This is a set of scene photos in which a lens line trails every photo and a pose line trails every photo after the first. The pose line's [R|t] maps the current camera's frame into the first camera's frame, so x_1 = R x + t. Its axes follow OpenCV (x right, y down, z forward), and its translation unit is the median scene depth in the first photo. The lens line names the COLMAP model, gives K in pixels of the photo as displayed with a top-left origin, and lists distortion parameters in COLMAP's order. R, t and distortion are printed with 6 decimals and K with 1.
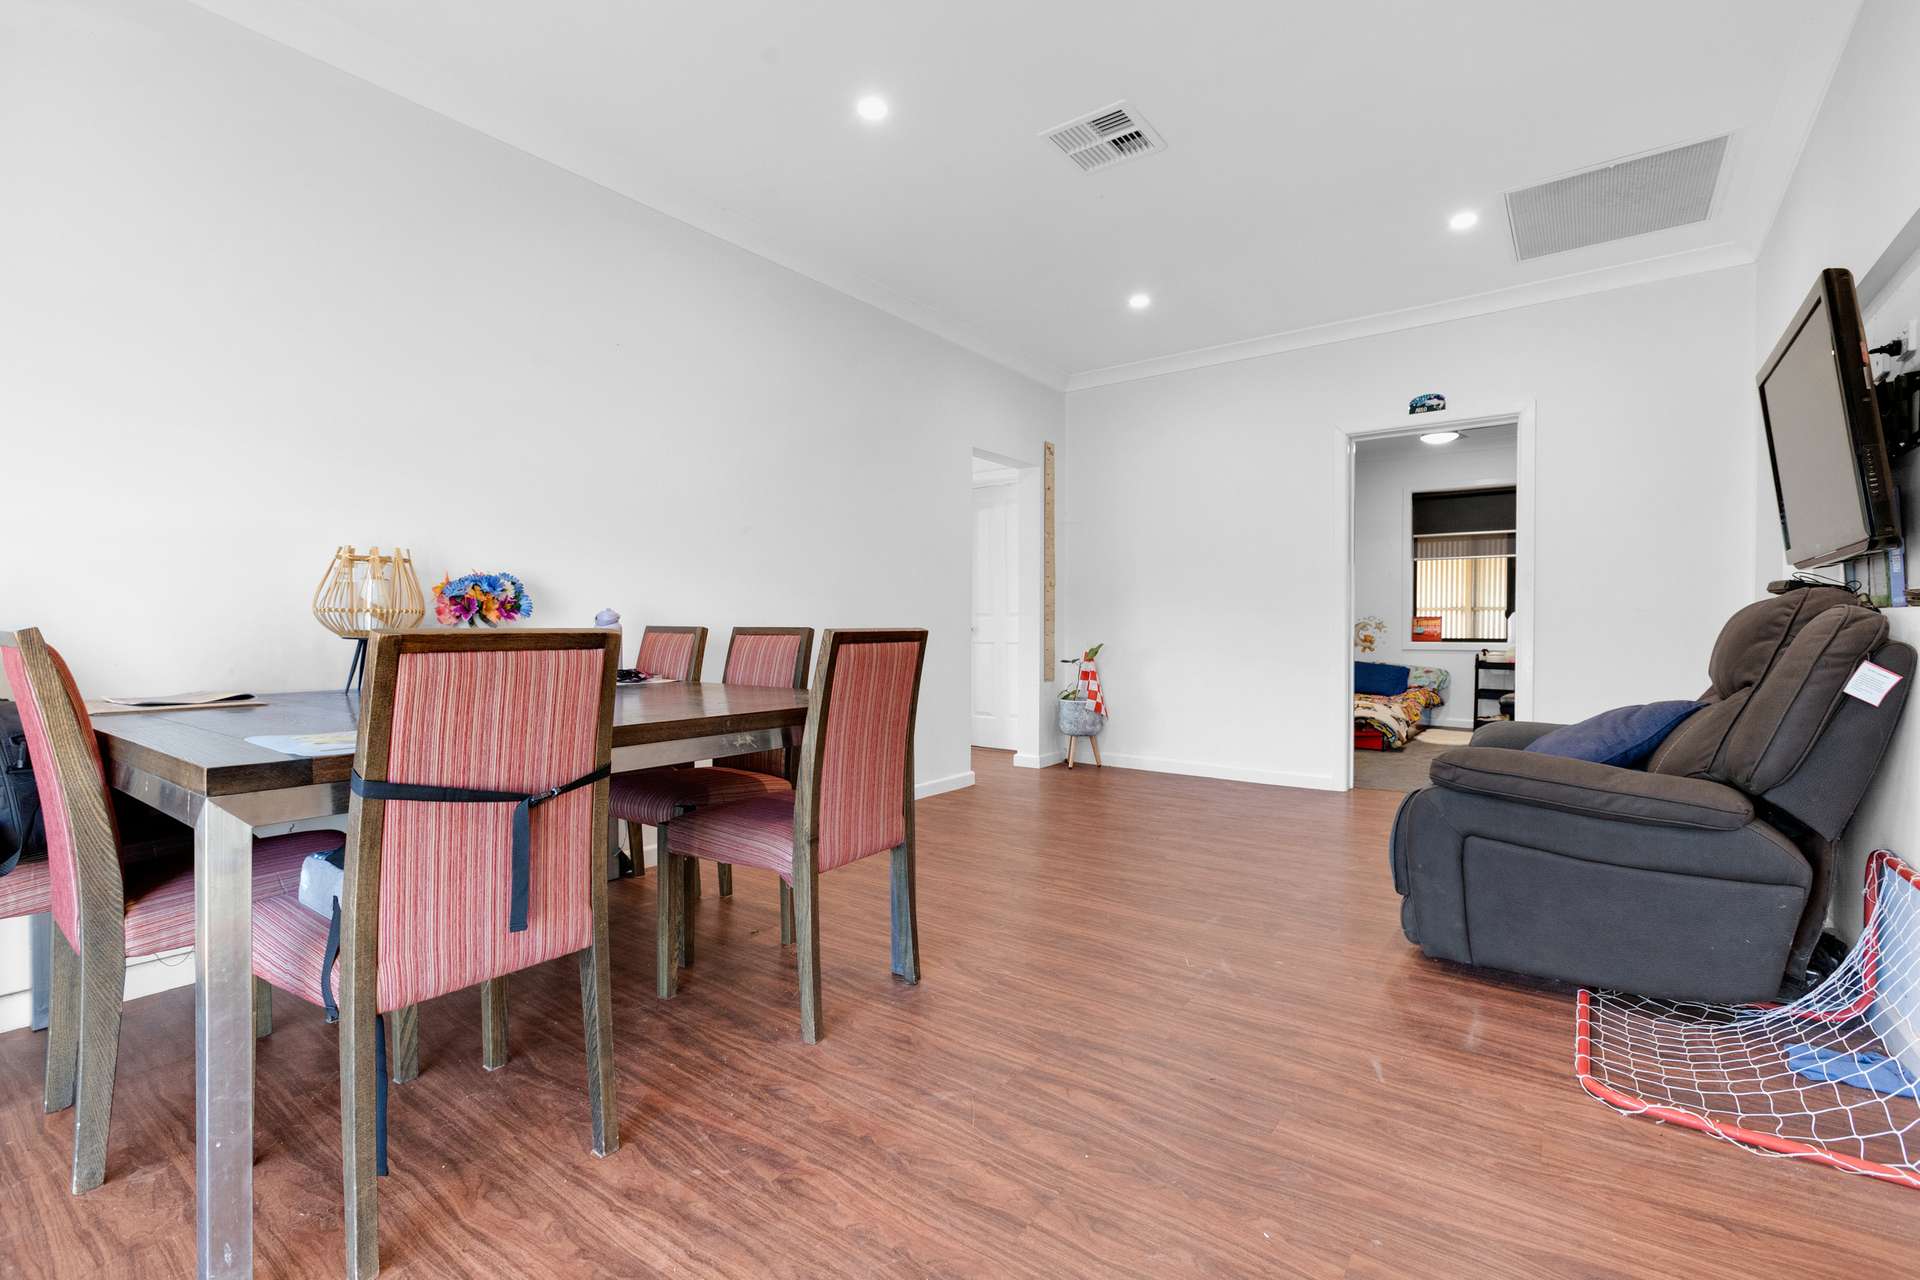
lens RADIAL K [[859.3, 0, 960.0], [0, 859.3, 640.0], [0, 0, 1]] dist [-0.001215, 0.000010]
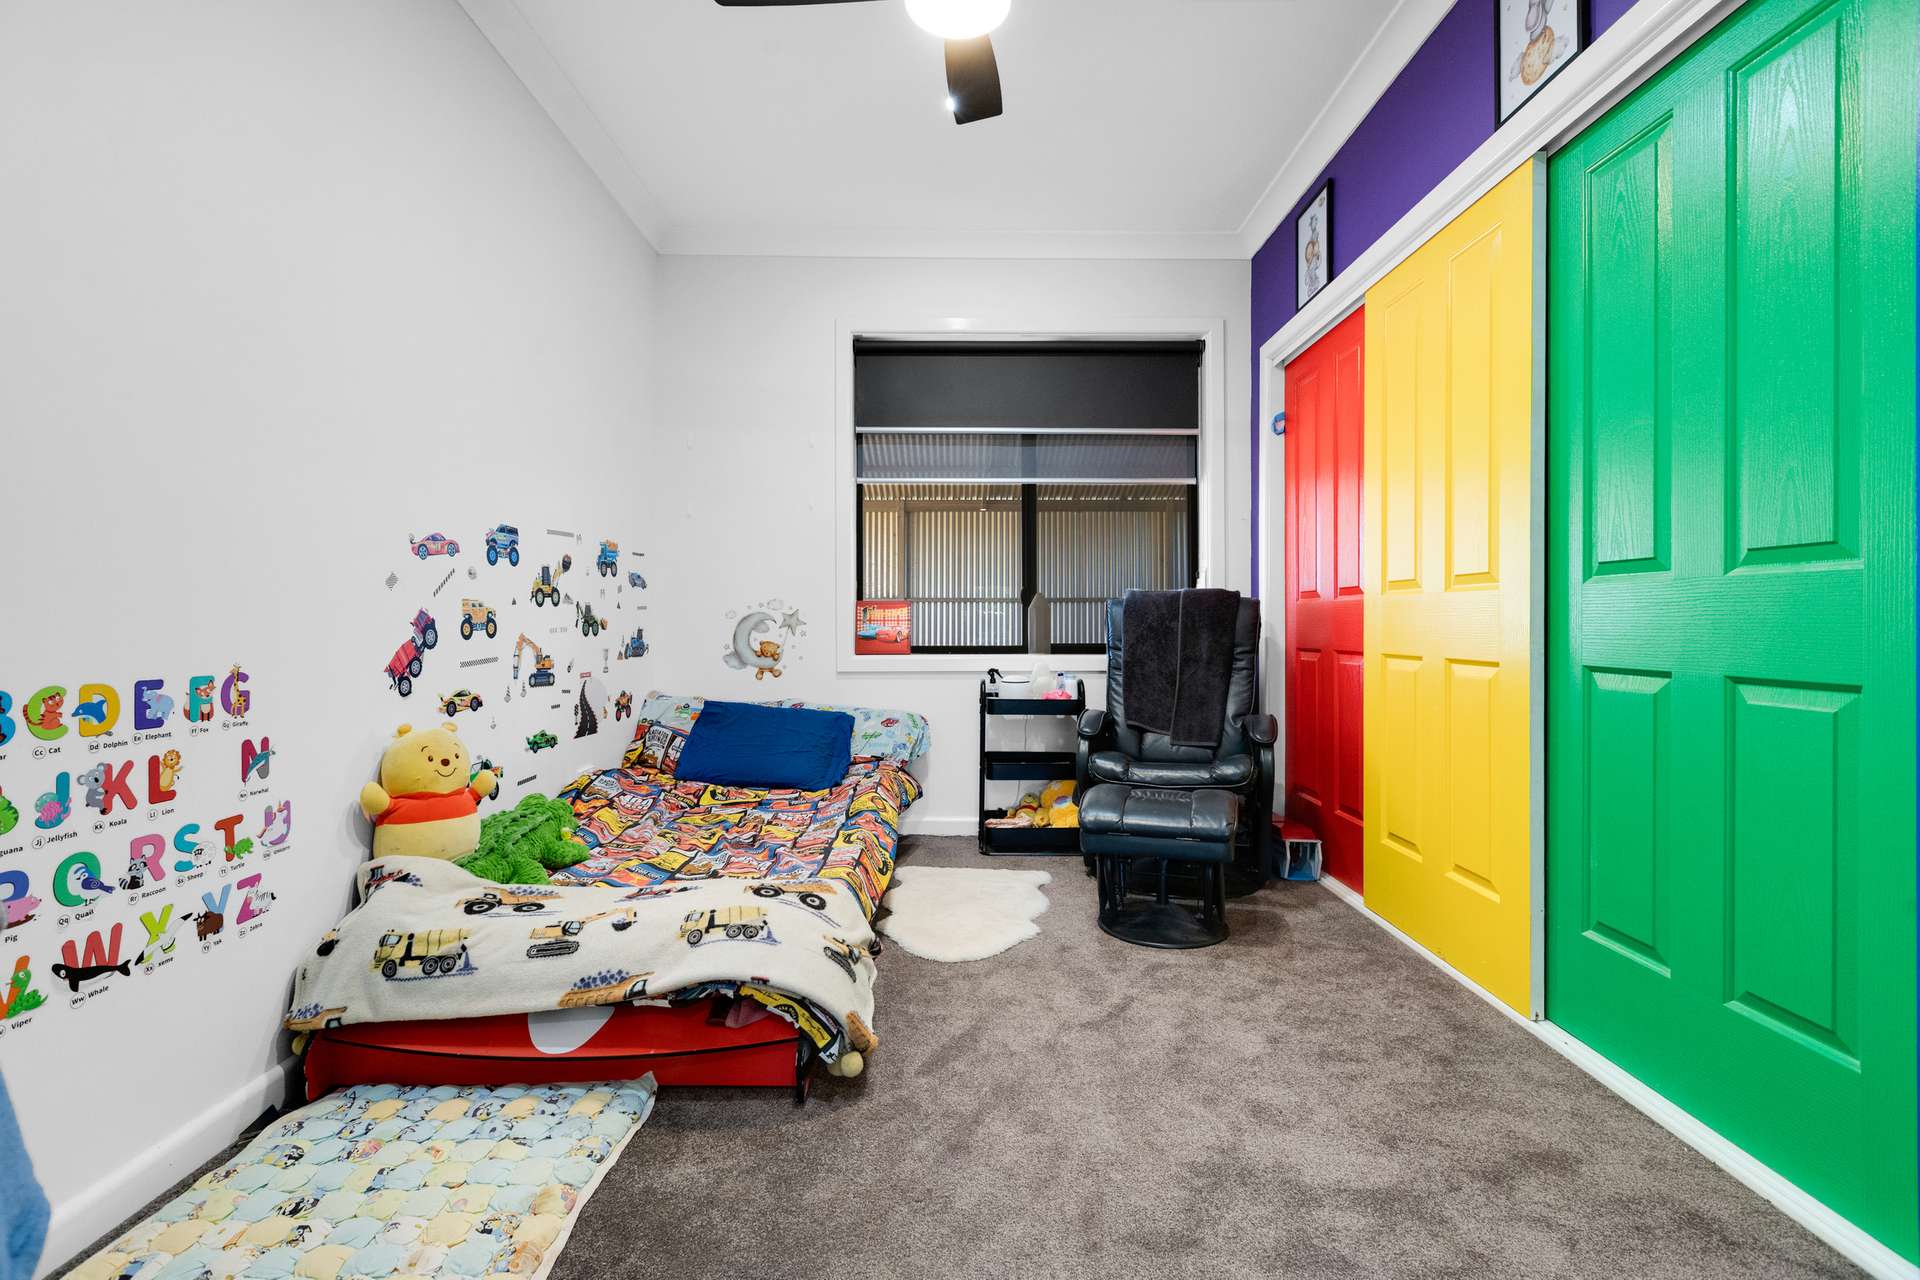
lens RADIAL K [[859.4, 0, 960.8], [0, 859.4, 616.5], [0, 0, 1]] dist [-0.000327, -0.000018]
pose [[0.801412, 0.000407, 0.598113, 0.305487], [0.012648, 0.999765, -0.017627, -0.010413], [-0.597979, 0.021692, 0.801218, 0.616748]]
